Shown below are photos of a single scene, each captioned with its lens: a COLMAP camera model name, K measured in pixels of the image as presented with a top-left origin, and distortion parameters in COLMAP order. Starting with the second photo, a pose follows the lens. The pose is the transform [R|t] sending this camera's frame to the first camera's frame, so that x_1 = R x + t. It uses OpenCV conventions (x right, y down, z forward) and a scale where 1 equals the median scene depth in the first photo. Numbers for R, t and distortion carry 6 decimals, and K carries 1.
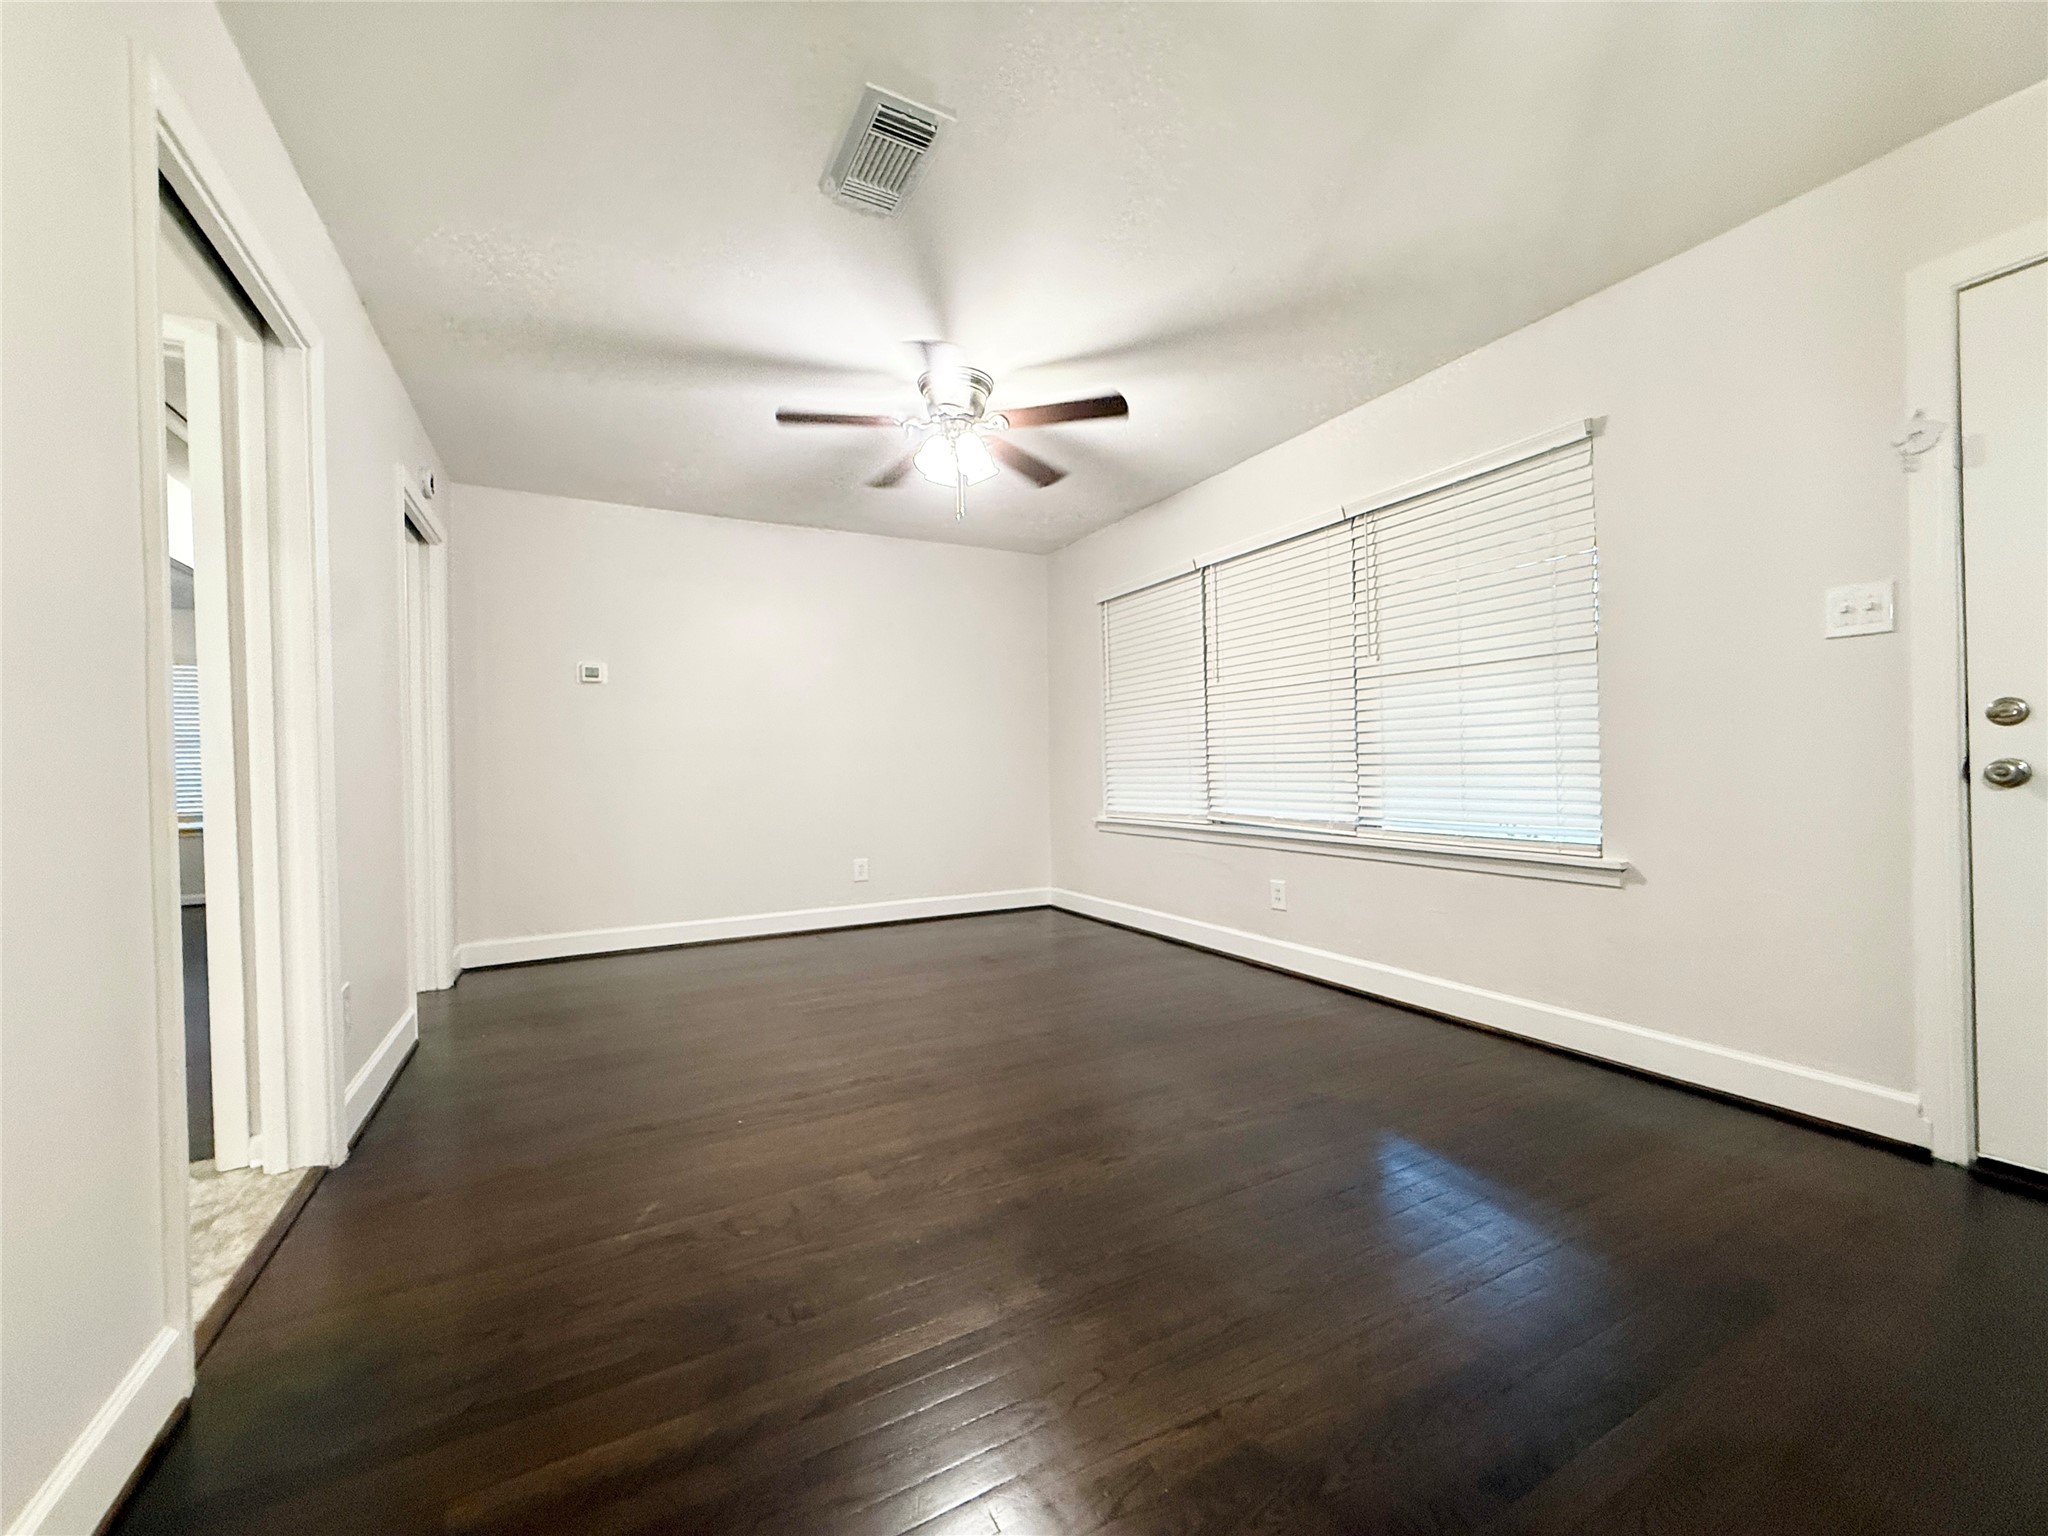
lens RADIAL K [[815.6, 0, 1020.8], [0, 815.6, 766.4], [0, 0, 1]] dist [0.001609, 0.000013]
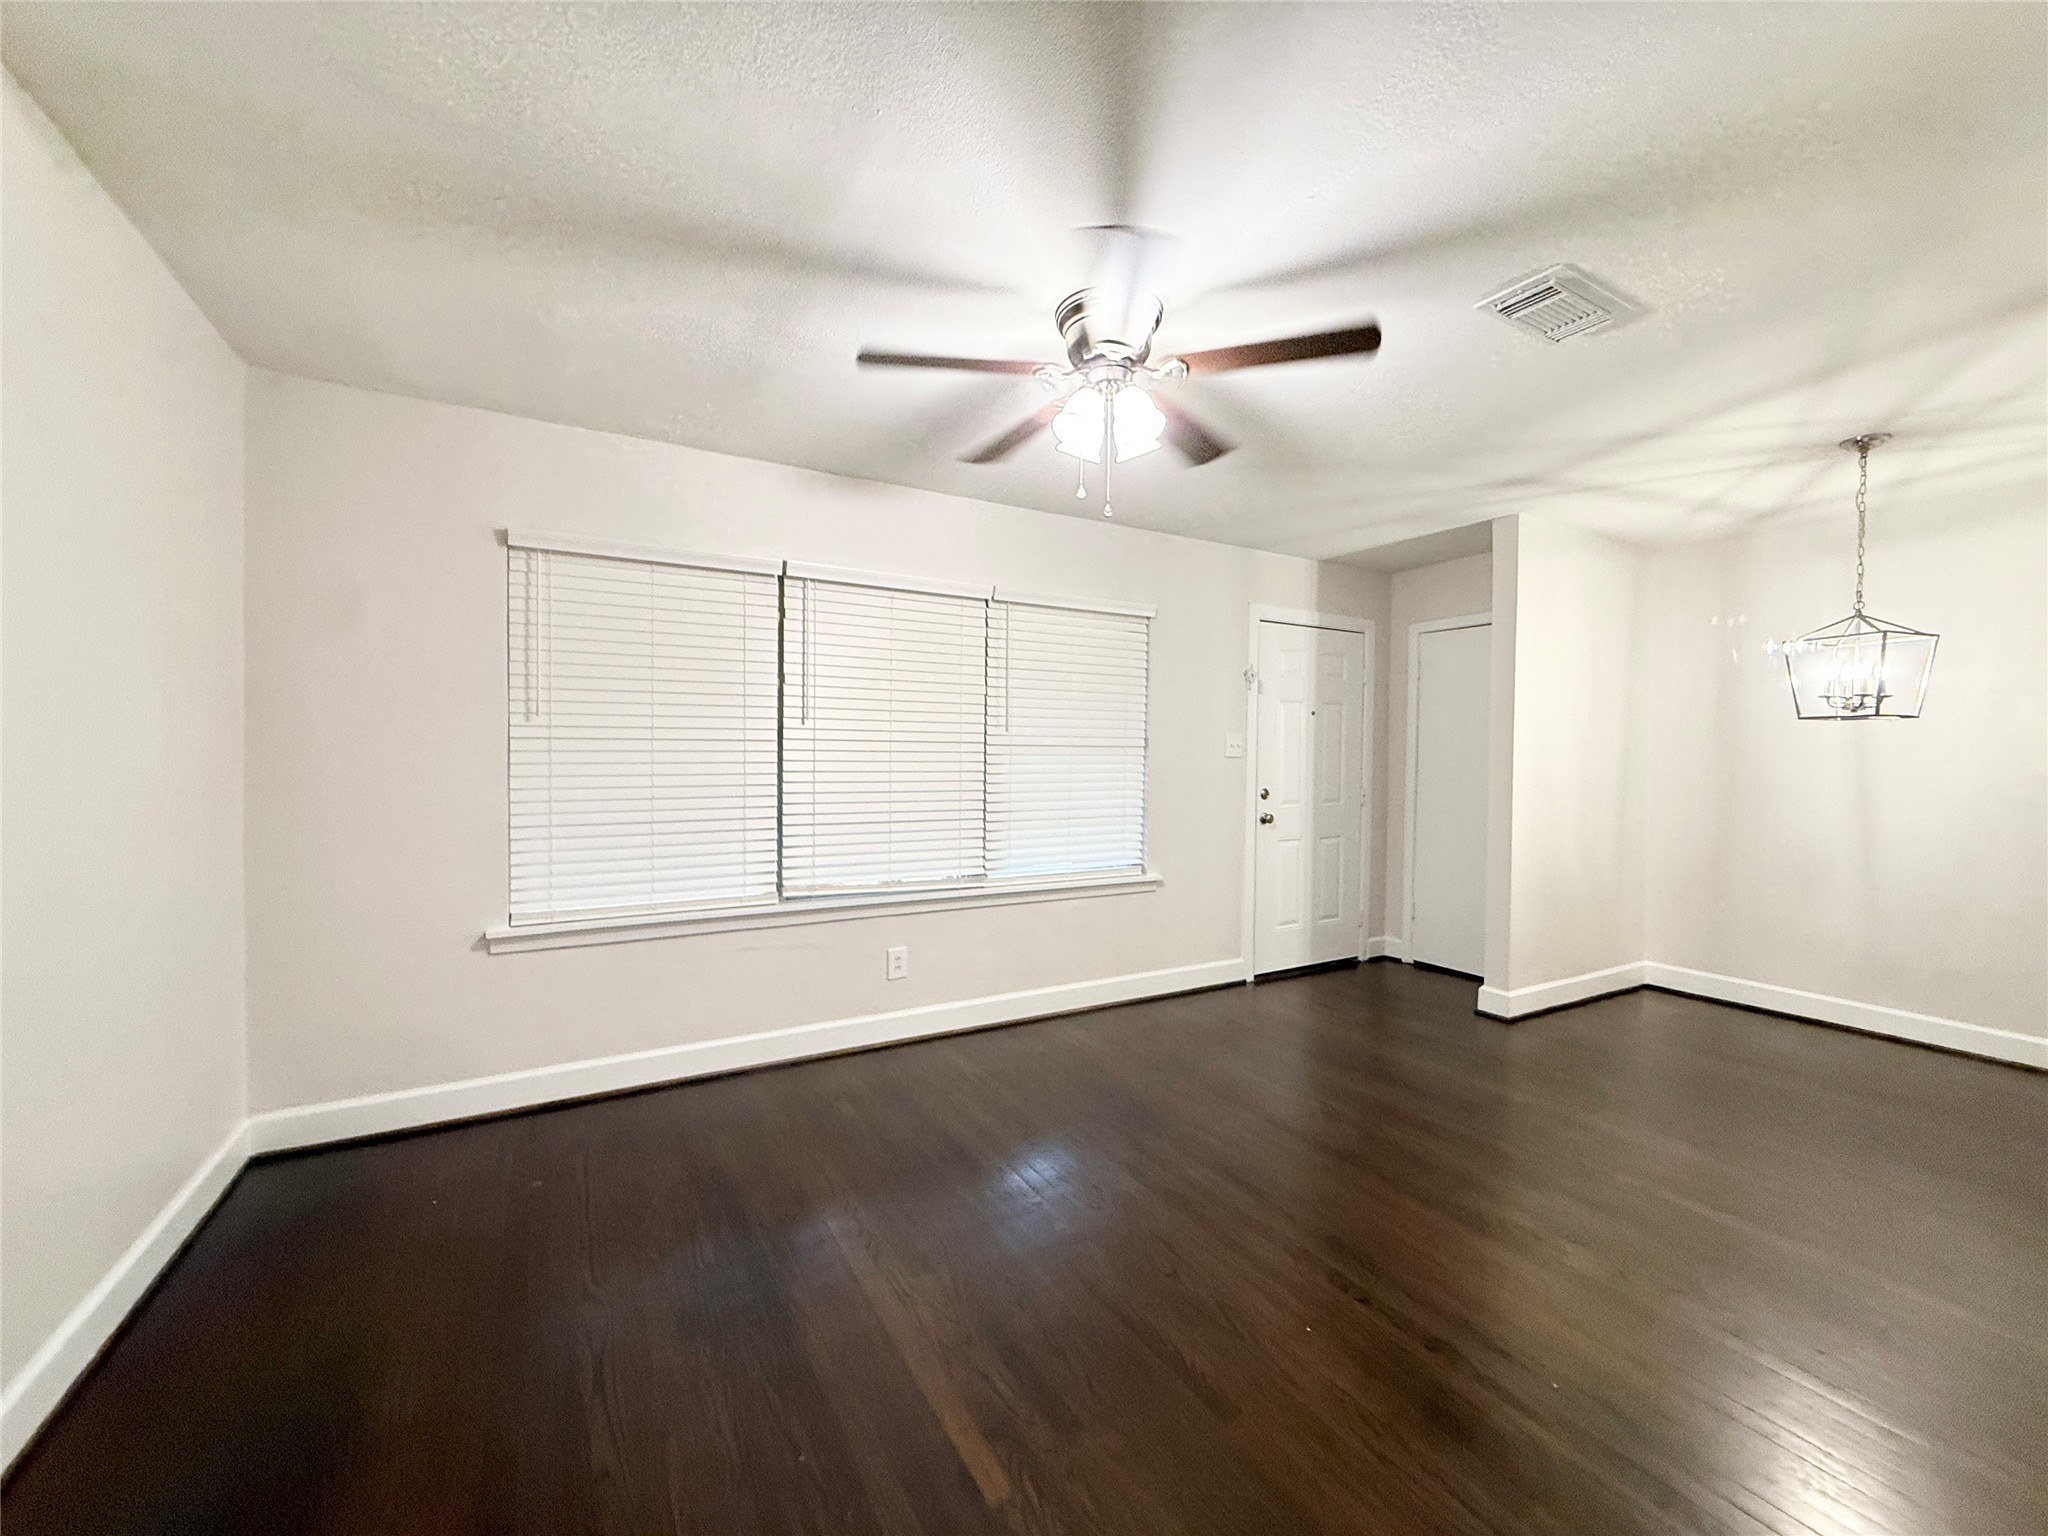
lens RADIAL K [[815.6, 0, 1020.8], [0, 815.6, 766.4], [0, 0, 1]] dist [0.001609, 0.000013]
pose [[-0.028694, 0.004552, 0.999578, -0.684757], [-0.008402, 0.999953, -0.004795, -0.071467], [-0.999553, -0.008536, -0.028655, 0.970384]]
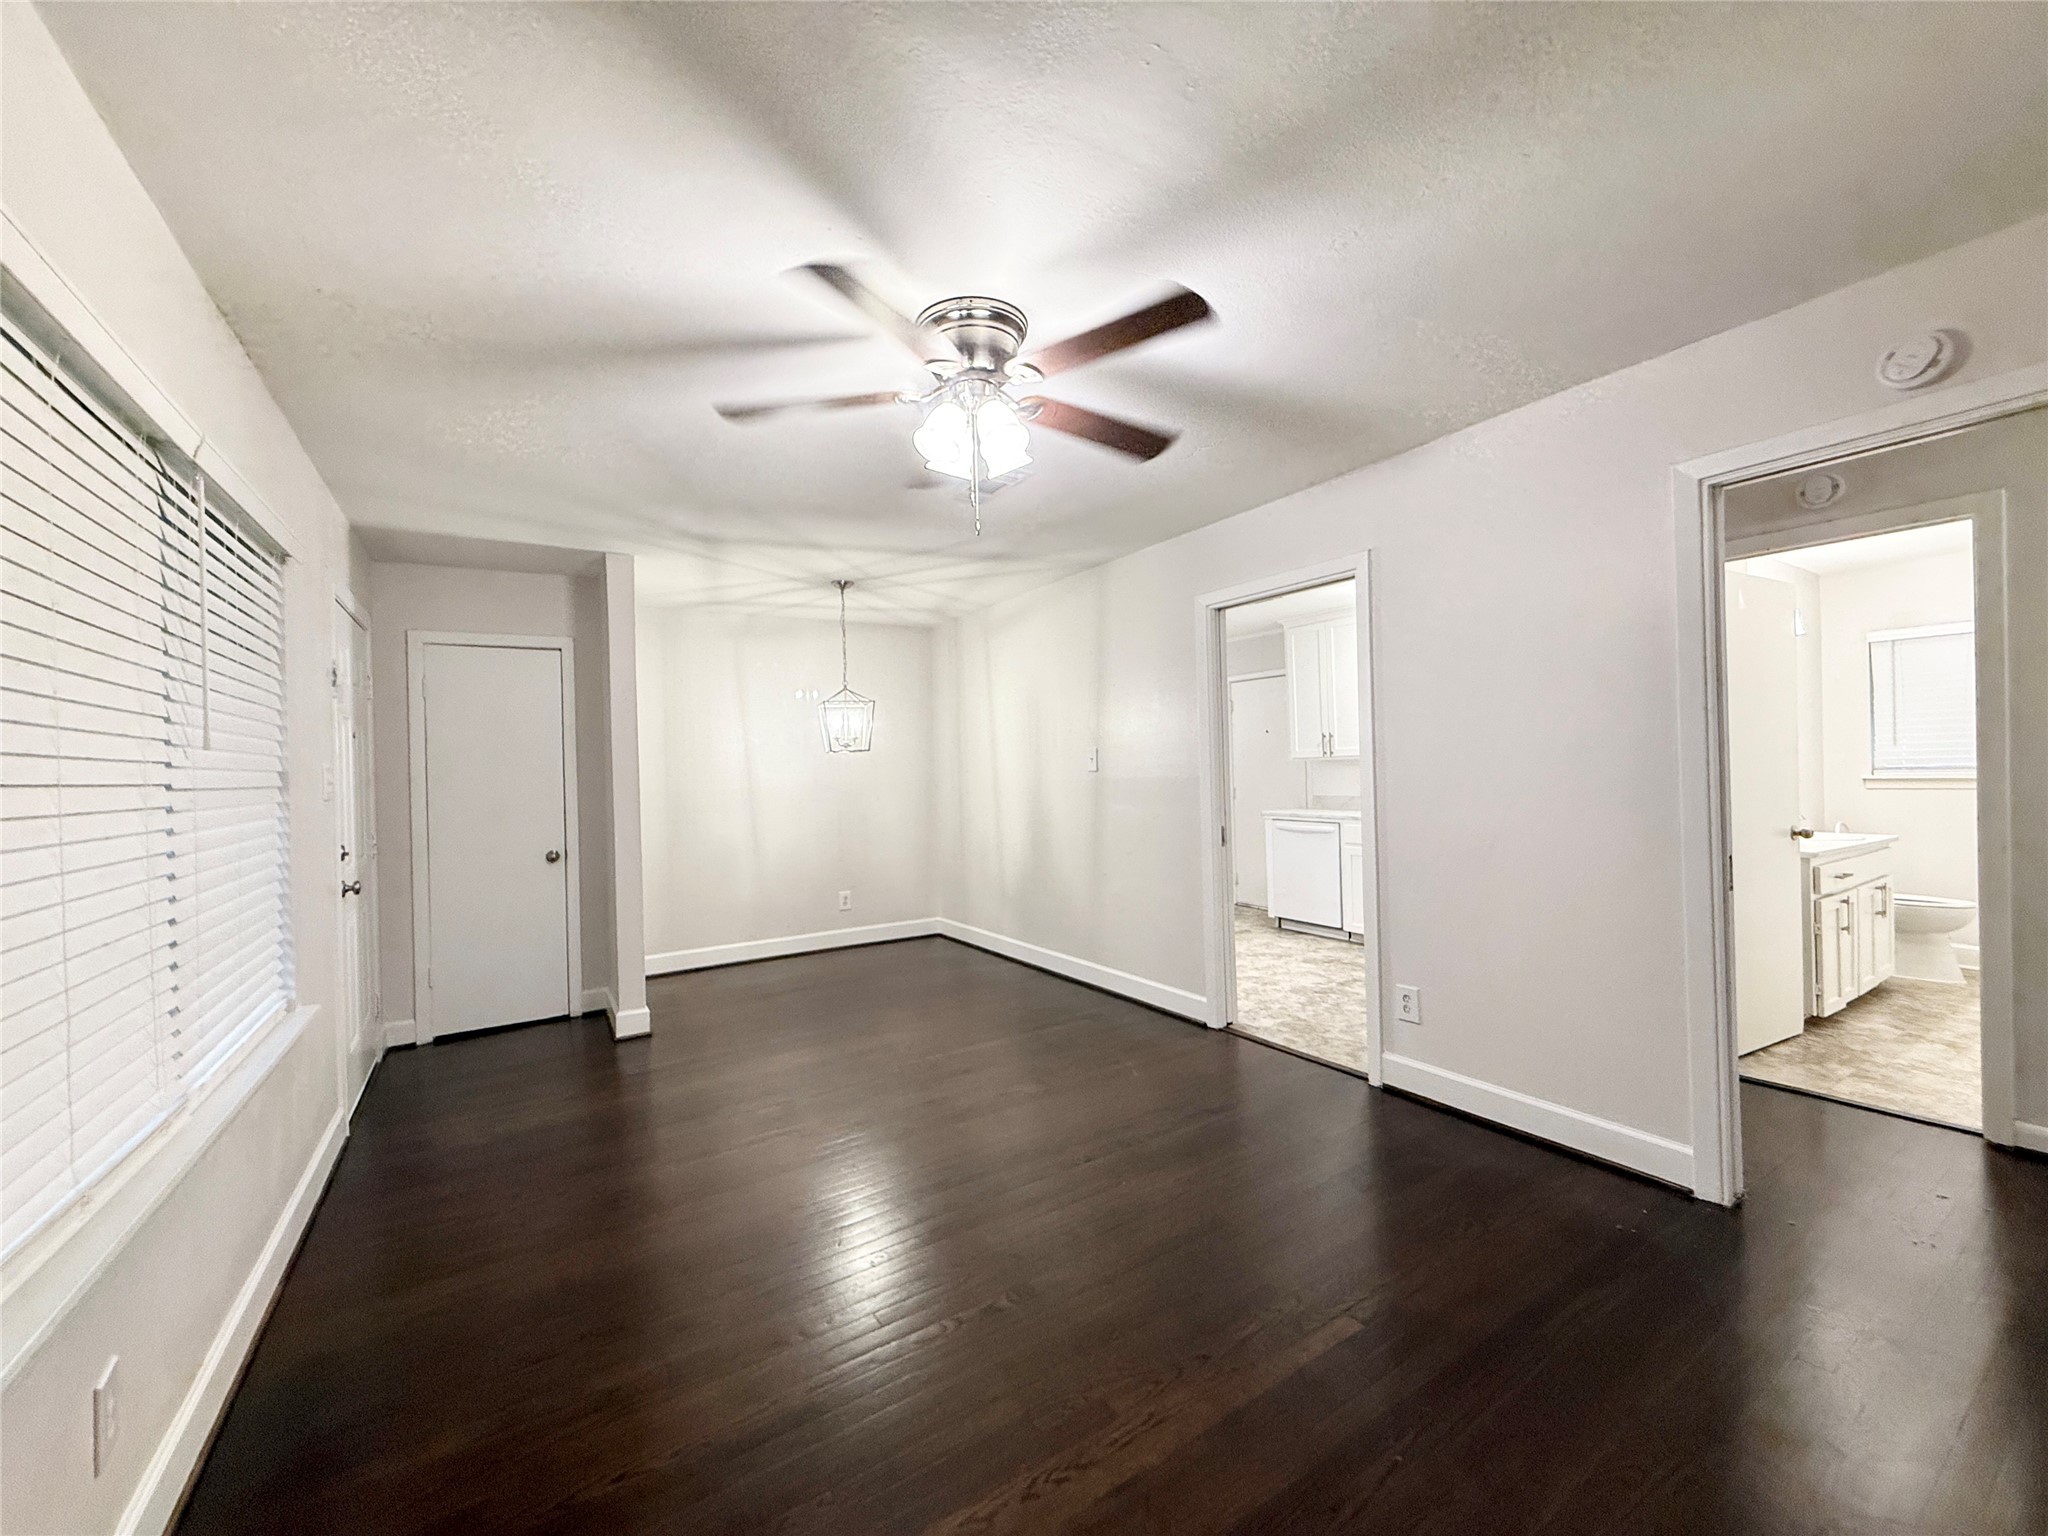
lens RADIAL K [[815.6, 0, 1020.8], [0, 815.6, 766.4], [0, 0, 1]] dist [0.001609, 0.000013]
pose [[-0.996180, 0.049725, -0.071777, -0.050015], [0.049729, 0.998761, 0.001735, -0.095847], [0.071774, -0.001841, -0.997419, 1.484978]]
